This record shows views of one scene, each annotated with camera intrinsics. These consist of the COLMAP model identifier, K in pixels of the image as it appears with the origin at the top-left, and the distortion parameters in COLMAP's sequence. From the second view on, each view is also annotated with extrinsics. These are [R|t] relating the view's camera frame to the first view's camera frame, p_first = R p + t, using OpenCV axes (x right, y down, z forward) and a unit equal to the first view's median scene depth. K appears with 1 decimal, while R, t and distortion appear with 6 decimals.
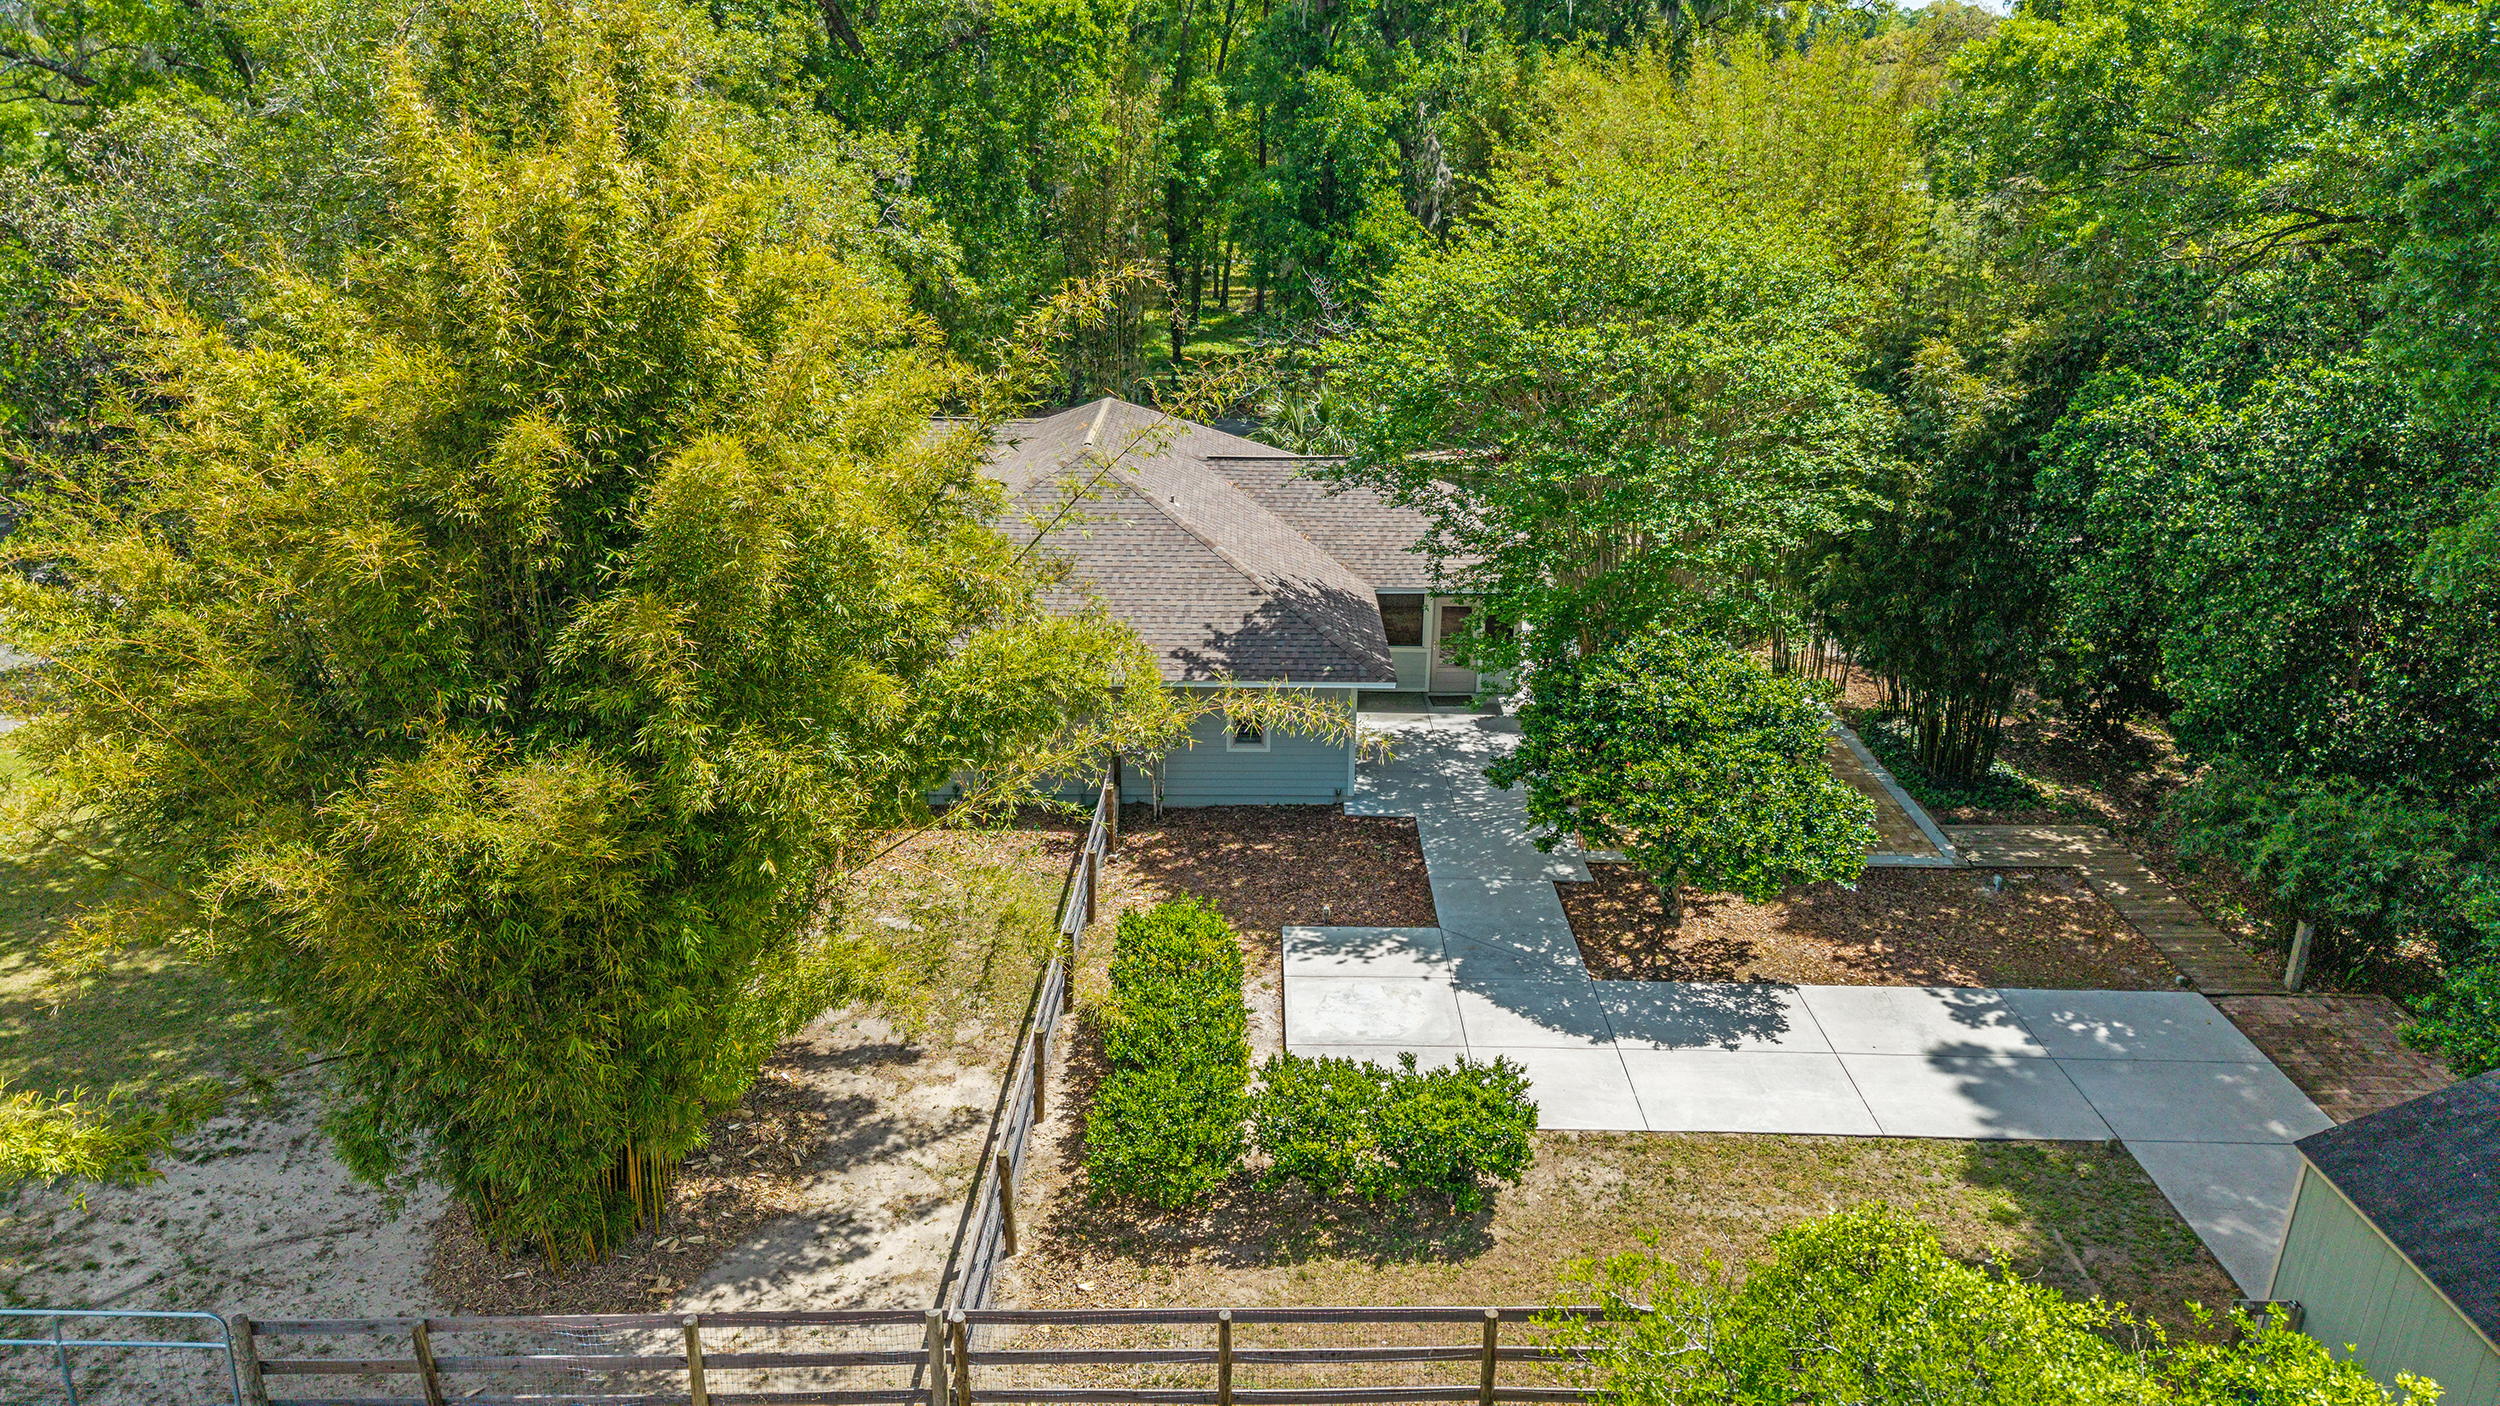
lens RADIAL K [[1675.3, 0, 1264.7], [0, 1675.3, 704.0], [0, 0, 1]] dist [0.026749, -0.028446]
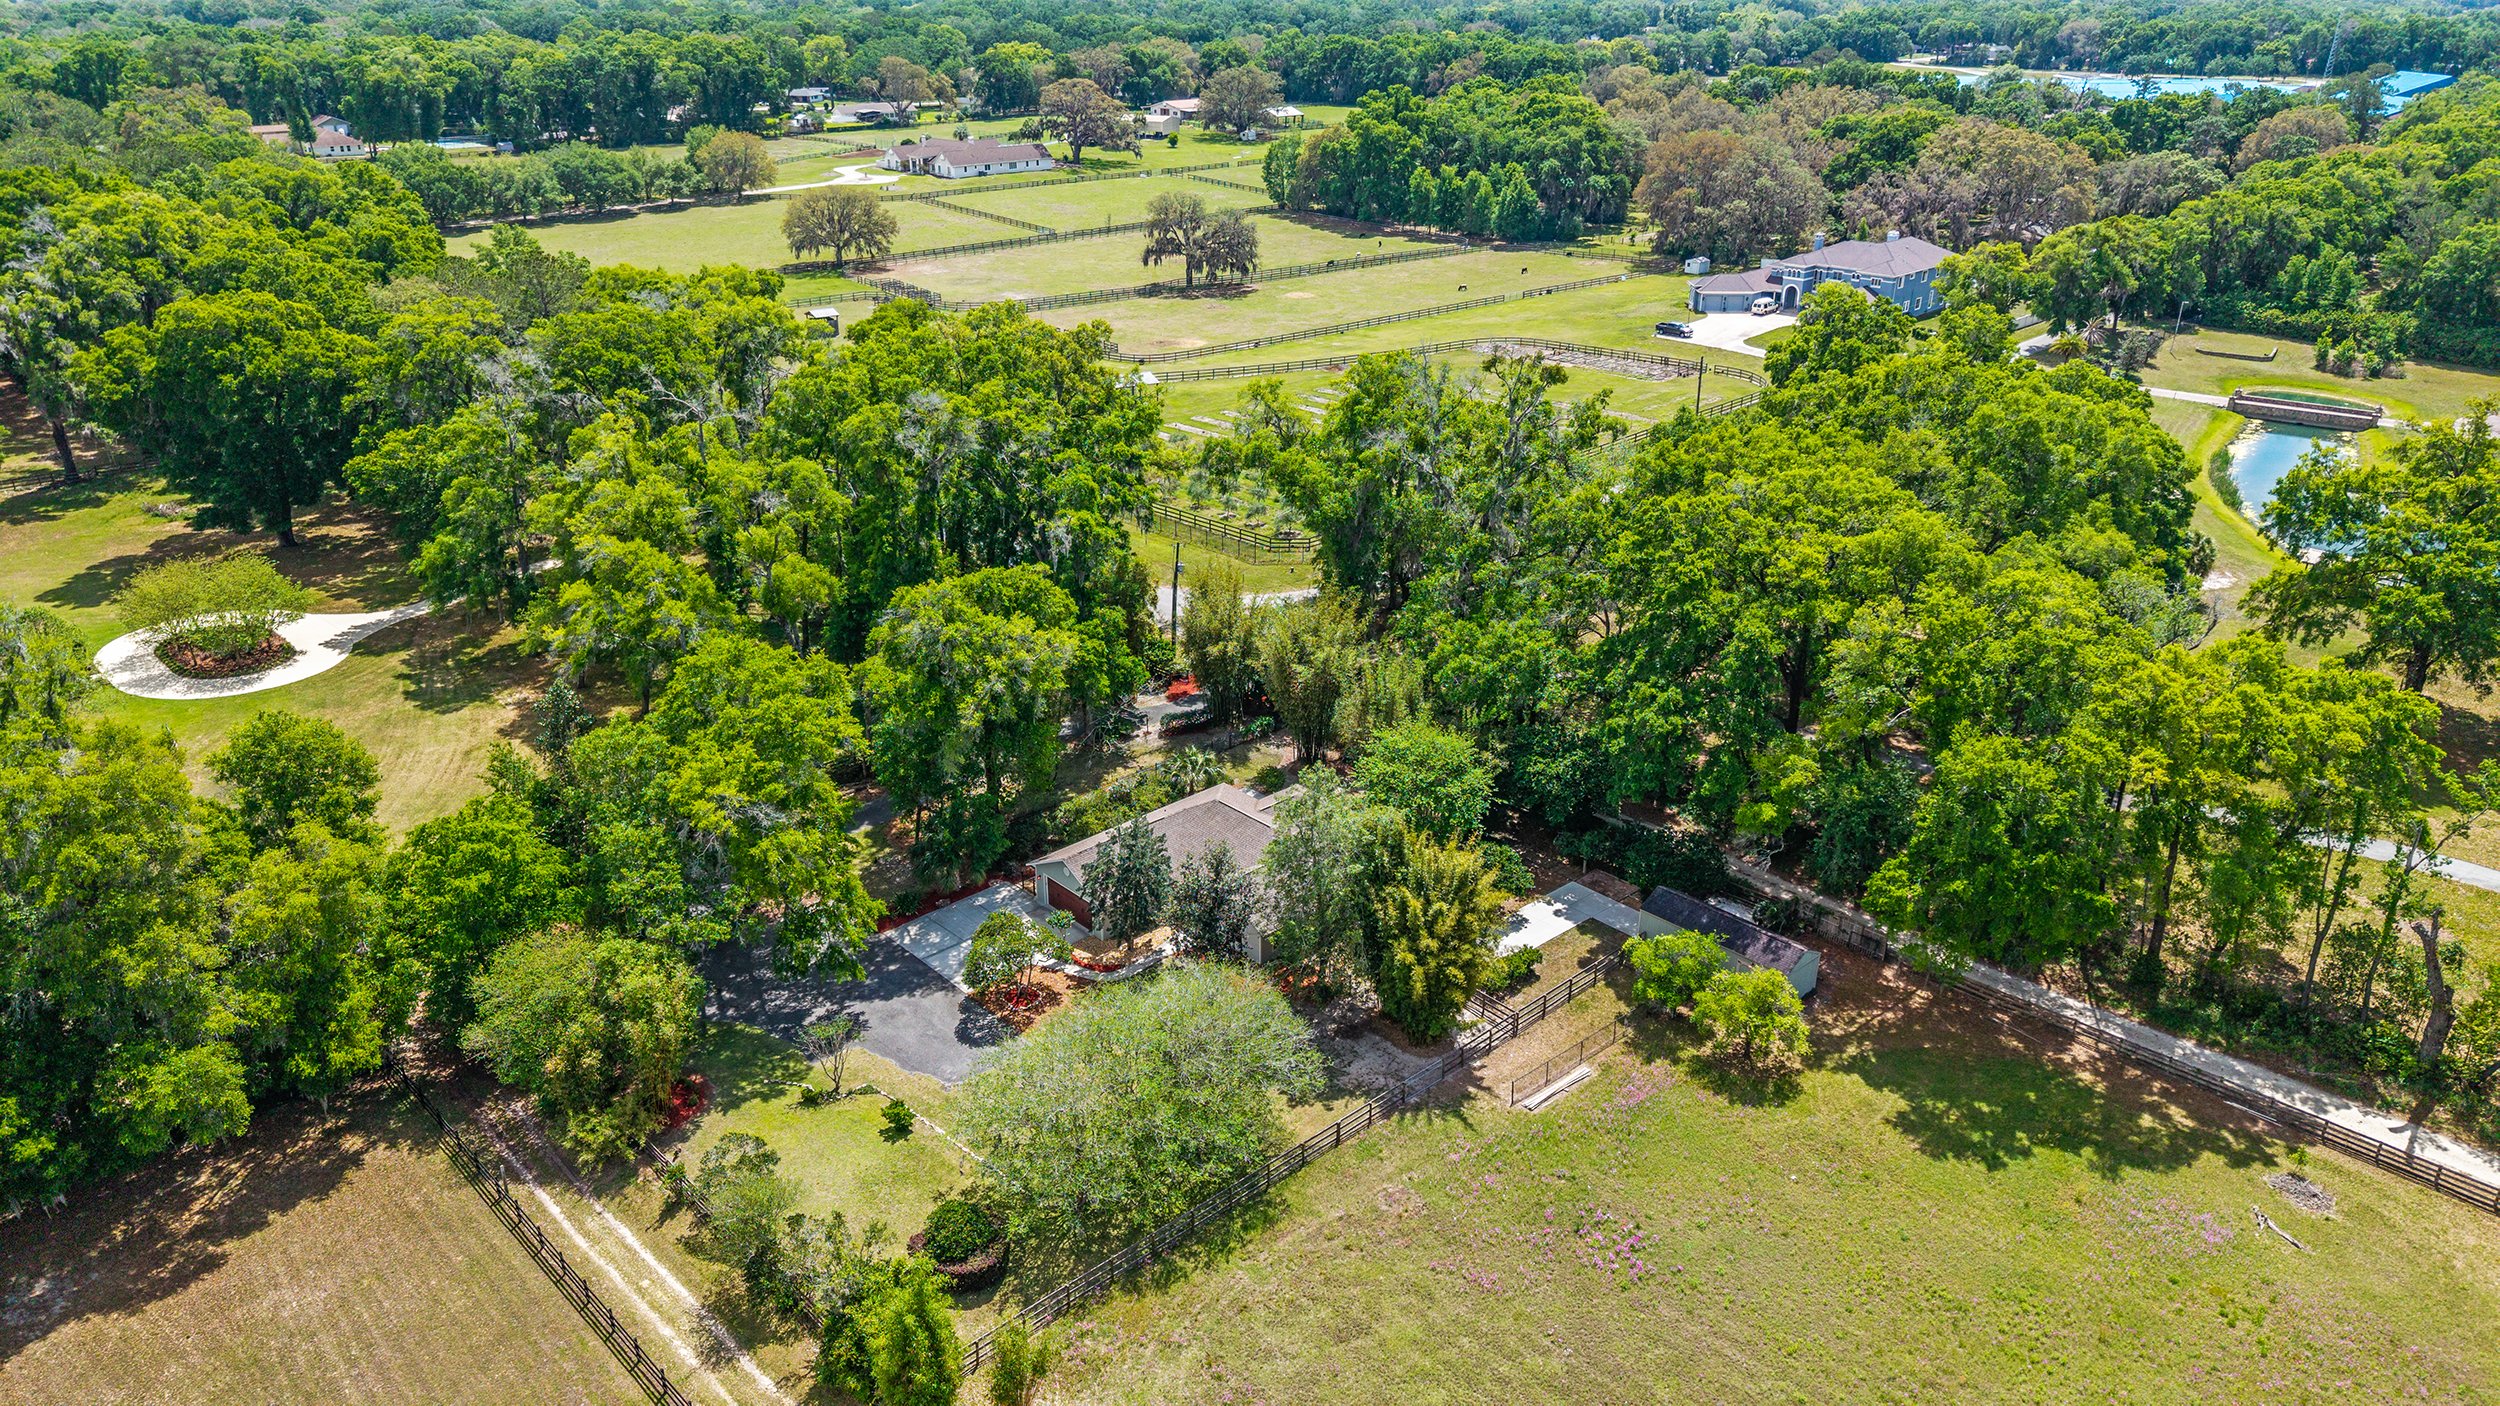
lens RADIAL K [[1675.3, 0, 1248.5], [0, 1675.3, 706.6], [0, 0, 1]] dist [0.026749, -0.028446]
pose [[0.736580, -0.283298, 0.614160, -2.731103], [0.238572, 0.958511, 0.156012, -1.191232], [-0.632877, 0.031606, 0.773607, -1.980935]]
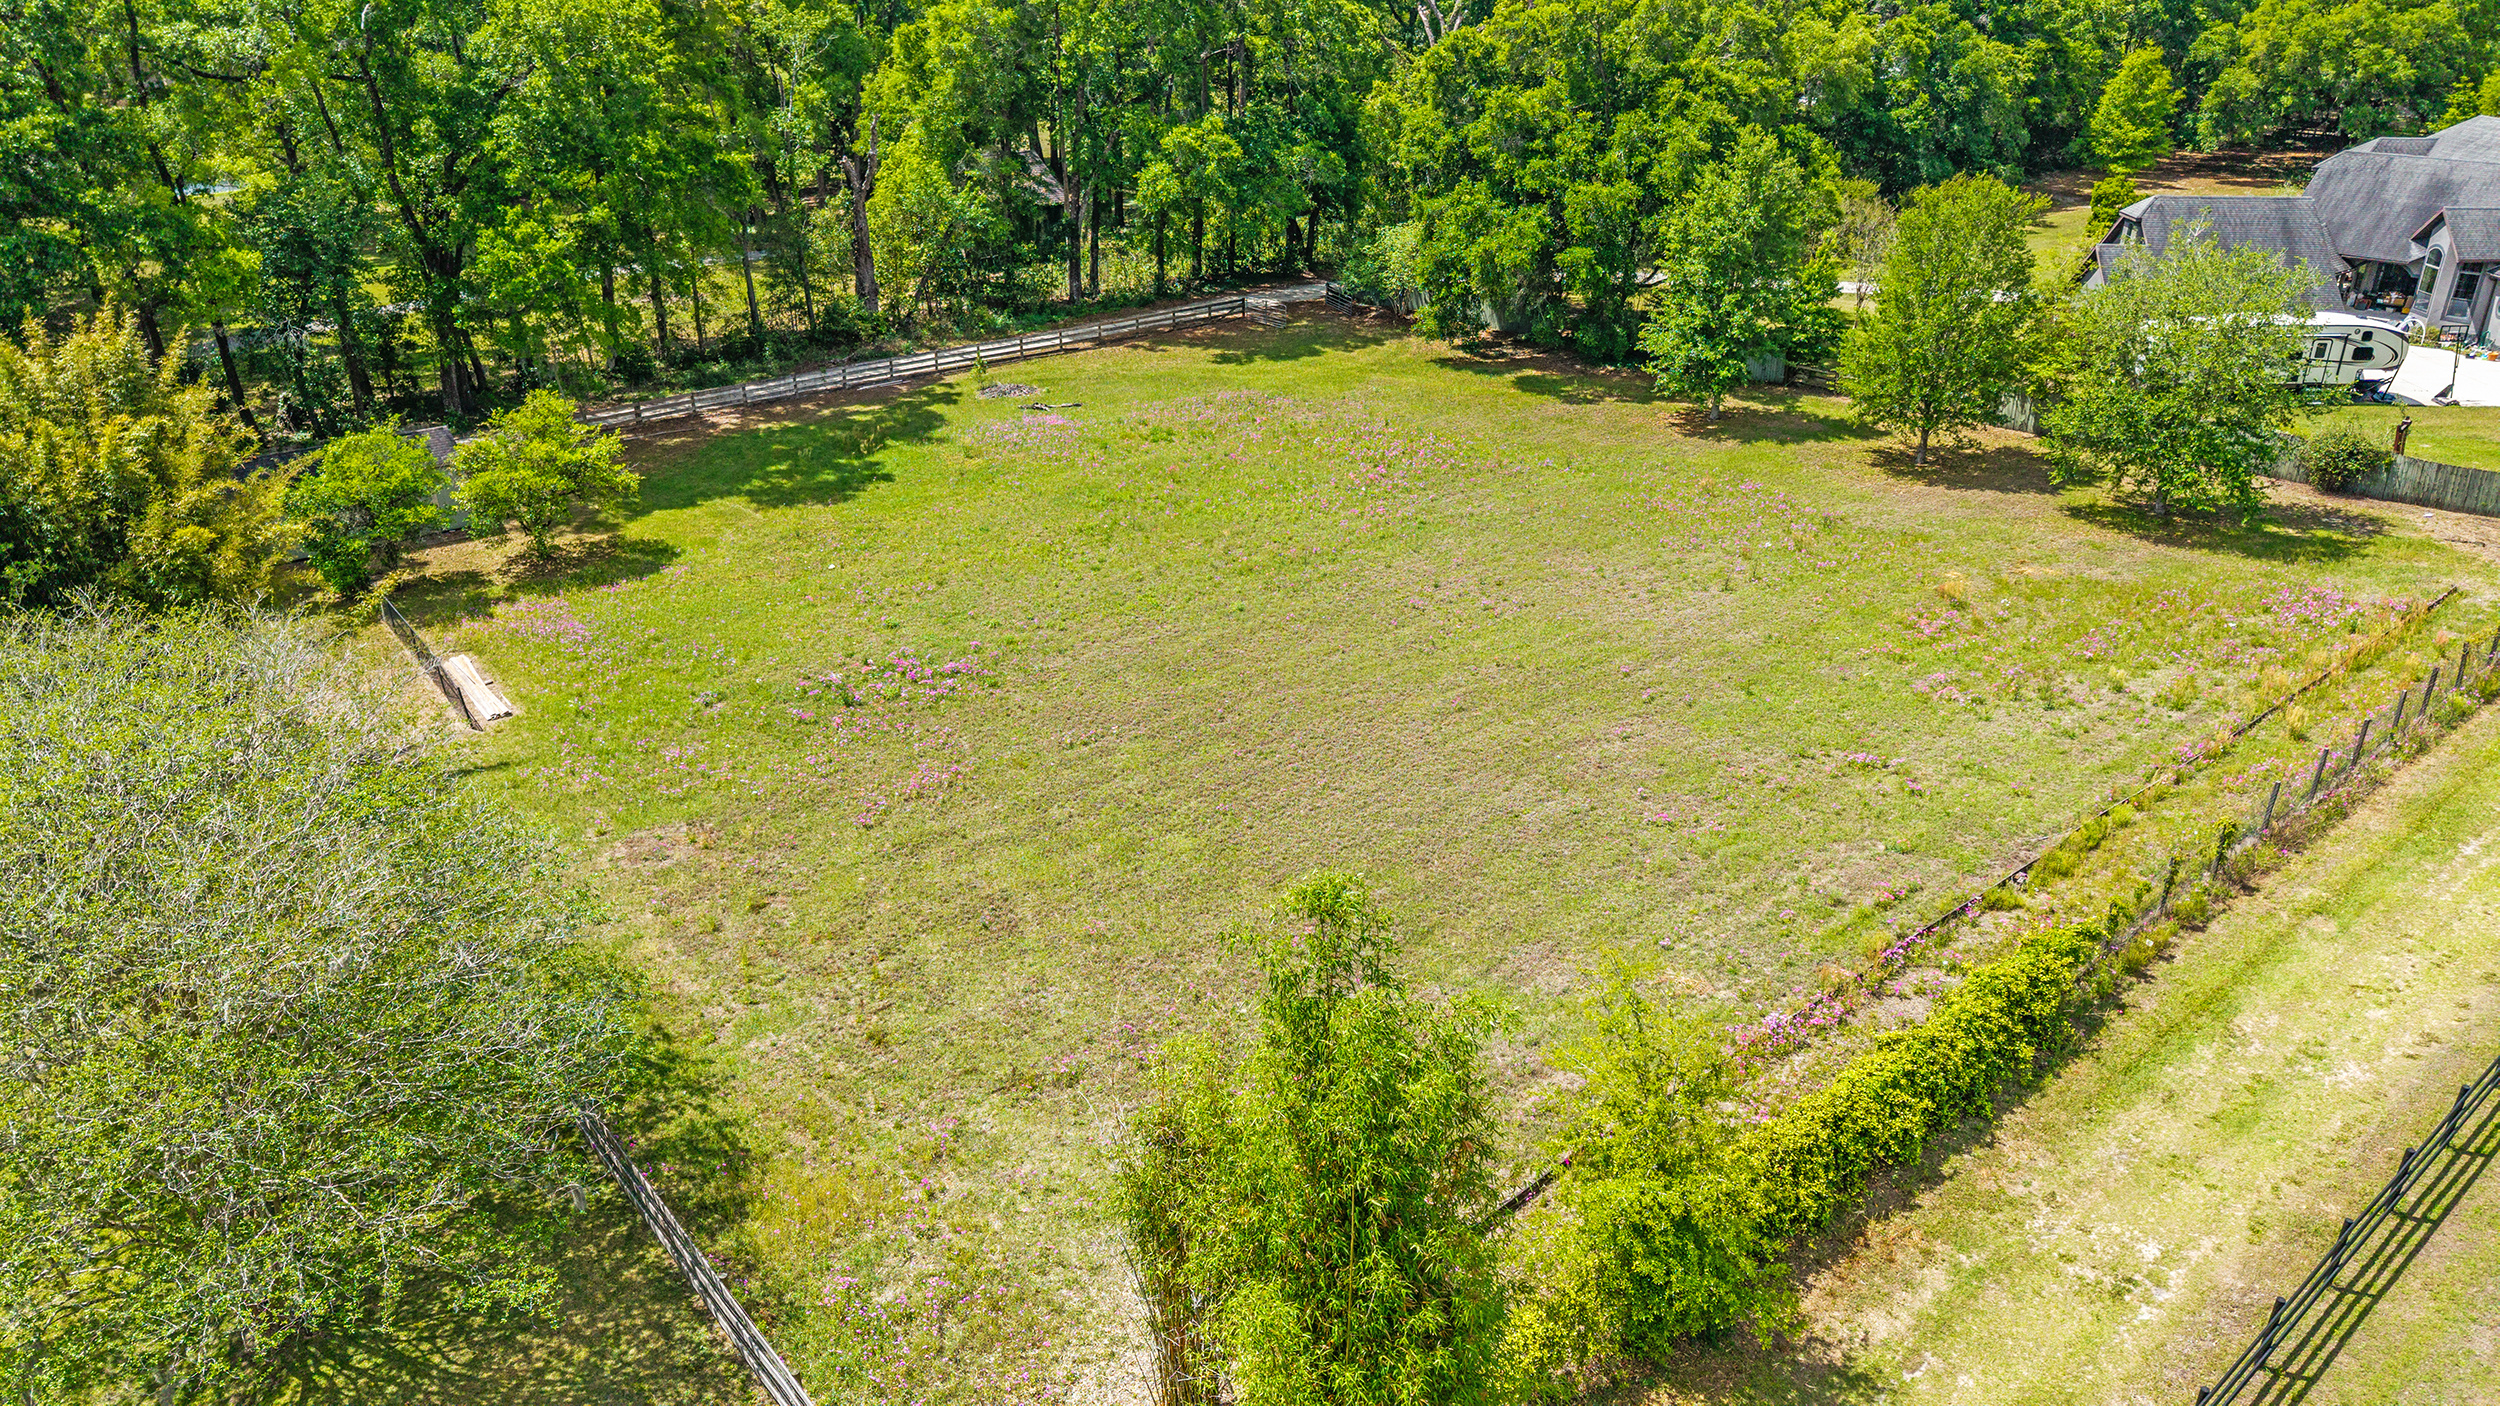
lens RADIAL K [[1675.3, 0, 1238.6], [0, 1675.3, 712.1], [0, 0, 1]] dist [0.026749, -0.028446]
pose [[-0.615645, -0.340698, 0.710567, -2.217922], [0.266969, 0.758211, 0.594847, -0.594417], [-0.741424, 0.555914, -0.375833, 0.540379]]
